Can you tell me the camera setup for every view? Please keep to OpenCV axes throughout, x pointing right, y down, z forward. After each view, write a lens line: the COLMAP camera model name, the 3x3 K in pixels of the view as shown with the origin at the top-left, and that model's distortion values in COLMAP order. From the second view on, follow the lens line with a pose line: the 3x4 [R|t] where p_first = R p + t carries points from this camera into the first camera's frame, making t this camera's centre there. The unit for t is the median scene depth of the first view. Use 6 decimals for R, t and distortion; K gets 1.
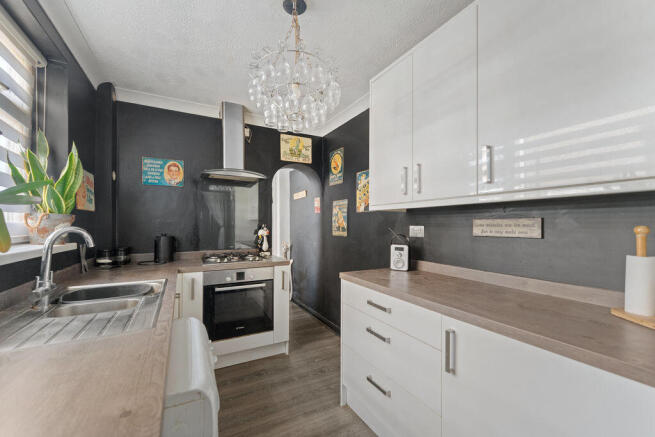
lens RADIAL K [[268.3, 0, 328.6], [0, 268.3, 225.3], [0, 0, 1]] dist [-0.003033, -0.000272]
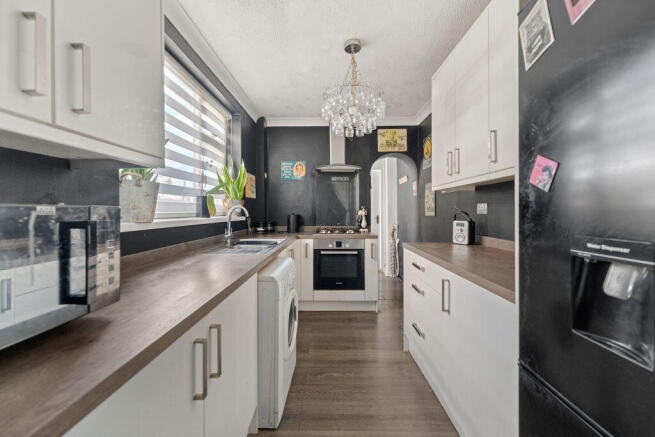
lens RADIAL K [[268.3, 0, 327.1], [0, 268.3, 213.2], [0, 0, 1]] dist [-0.003033, -0.000272]
pose [[0.873118, -0.001113, -0.487507, 0.288645], [0.003853, 0.999982, 0.004619, 0.030604], [0.487493, -0.005911, 0.873107, -0.202274]]
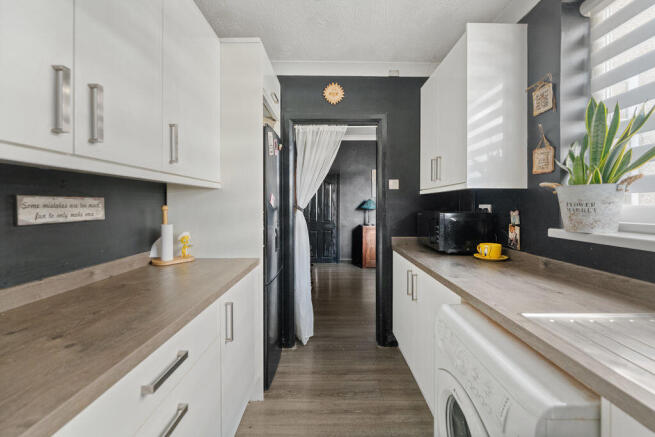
lens RADIAL K [[268.3, 0, 335.7], [0, 268.3, 204.0], [0, 0, 1]] dist [-0.003033, -0.000272]
pose [[-0.891203, -0.000586, 0.453603, -0.215042], [-0.001504, 0.999997, -0.001662, -0.003141], [-0.453601, -0.002163, -0.891202, 0.873090]]
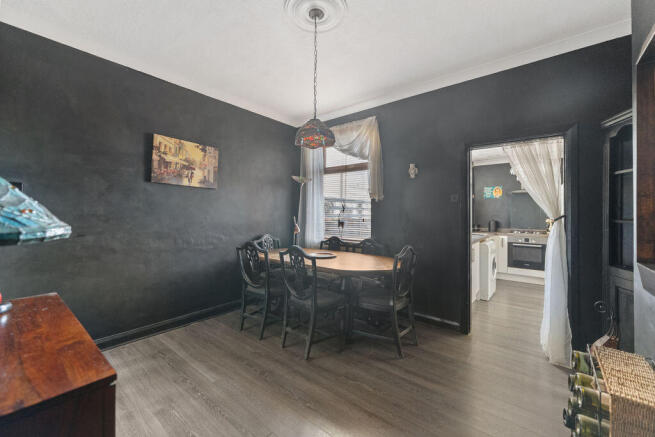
lens RADIAL K [[268.3, 0, 327.0], [0, 268.3, 209.3], [0, 0, 1]] dist [-0.003033, -0.000272]
pose [[0.385776, -0.013103, -0.922500, 1.087624], [-0.012478, 0.999734, -0.019418, 0.007493], [0.922508, 0.019002, 0.385509, -1.361307]]
